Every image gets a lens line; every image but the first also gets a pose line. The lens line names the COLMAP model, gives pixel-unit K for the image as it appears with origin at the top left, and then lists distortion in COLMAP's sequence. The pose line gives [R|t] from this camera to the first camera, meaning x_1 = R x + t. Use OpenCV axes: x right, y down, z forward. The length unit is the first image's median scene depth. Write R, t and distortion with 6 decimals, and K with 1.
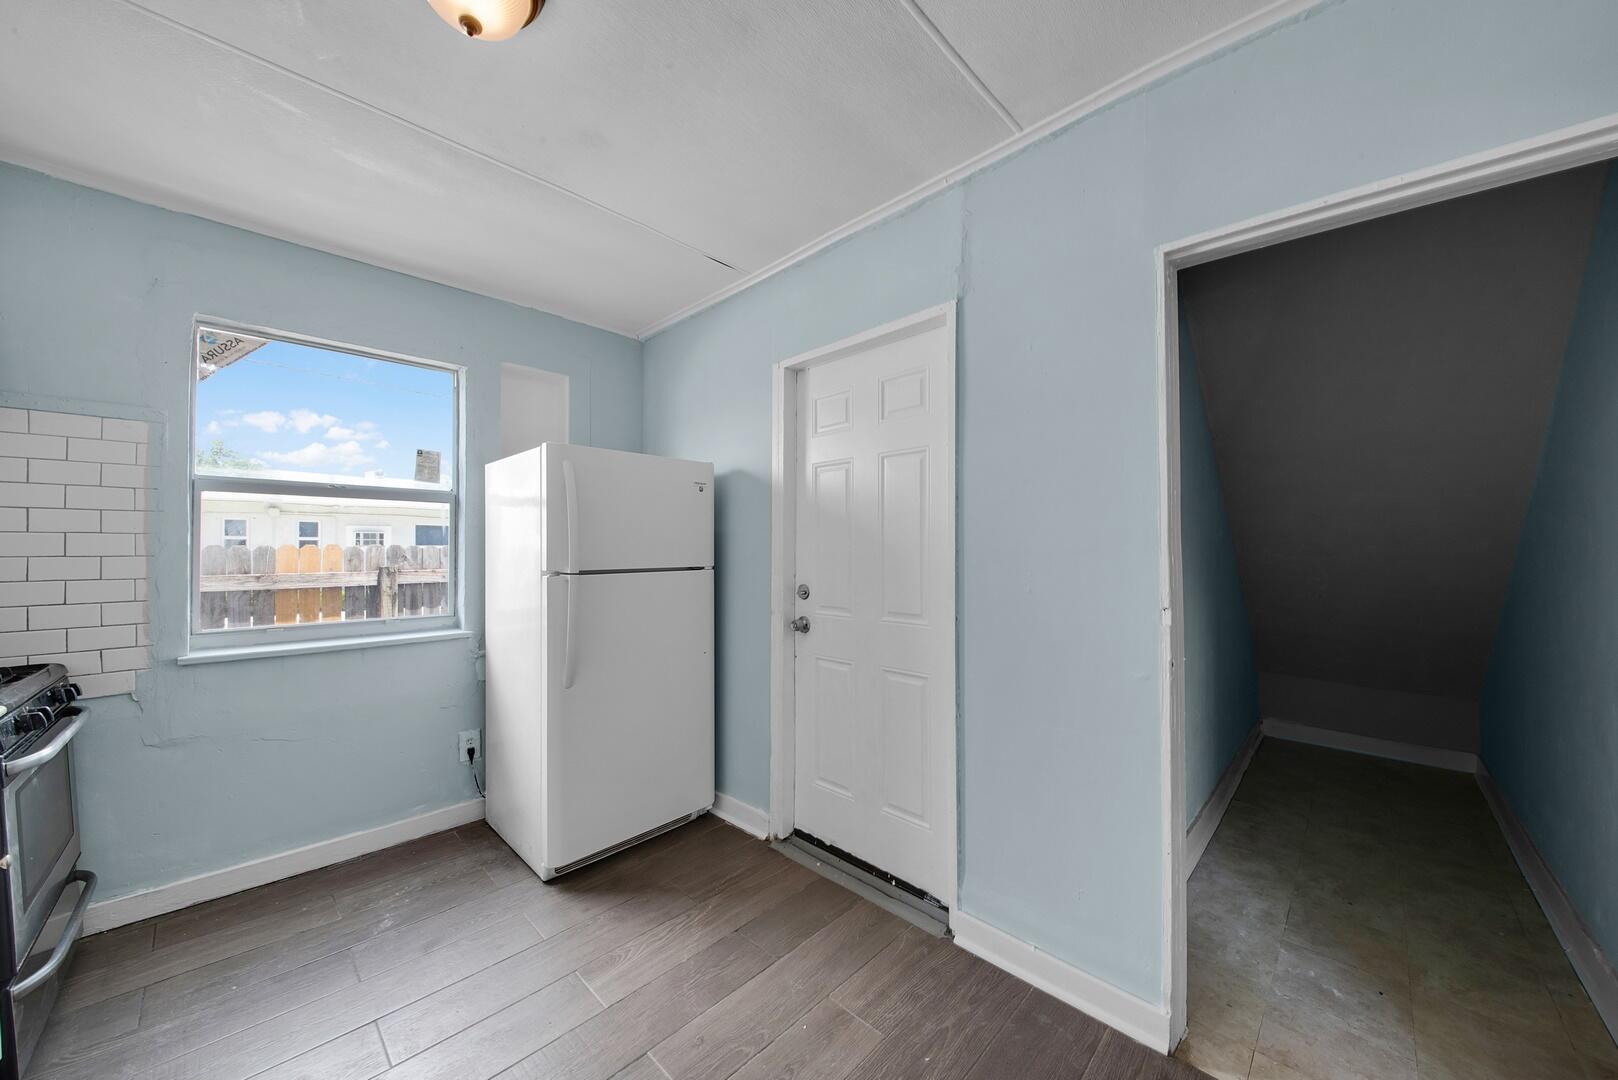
lens RADIAL K [[572.5, 0, 813.7], [0, 572.5, 547.4], [0, 0, 1]] dist [-0.014742, -0.000519]
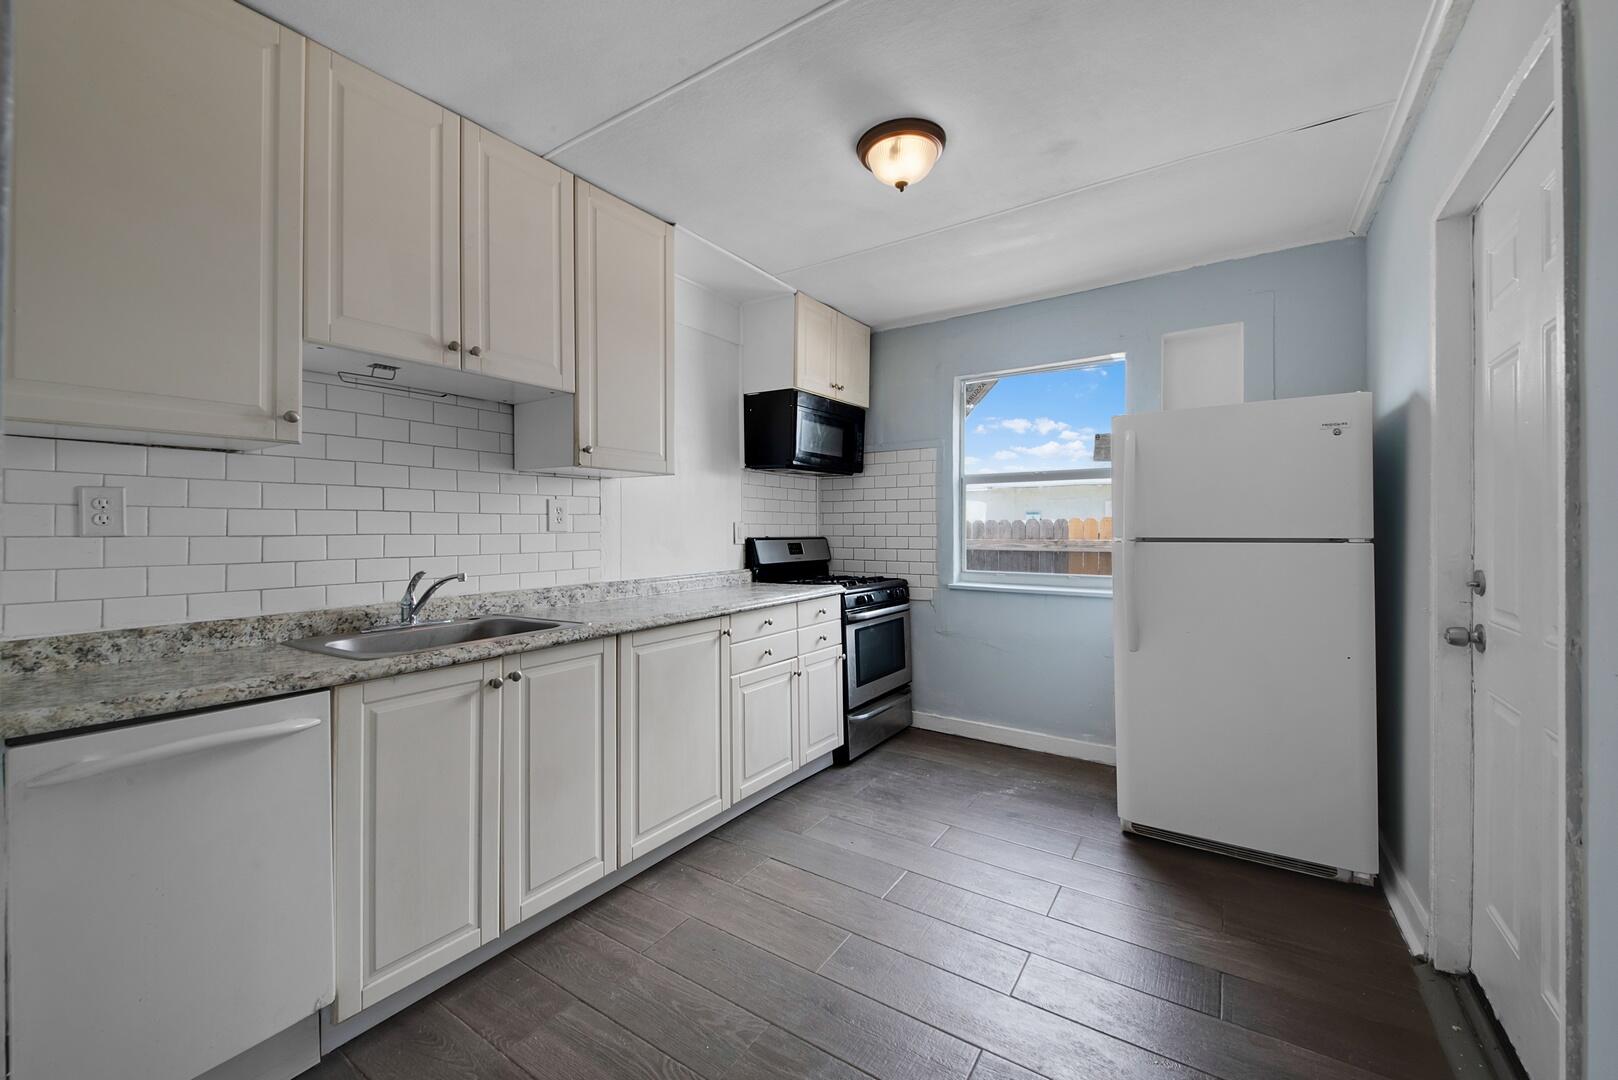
lens RADIAL K [[637.4, 0, 814.4], [0, 637.4, 529.4], [0, 0, 1]] dist [0.002279, -0.000364]
pose [[0.176562, 0.002370, -0.984287, 0.594307], [0.007627, 0.999964, 0.003776, 0.017877], [0.984260, -0.008174, 0.176537, 0.227501]]
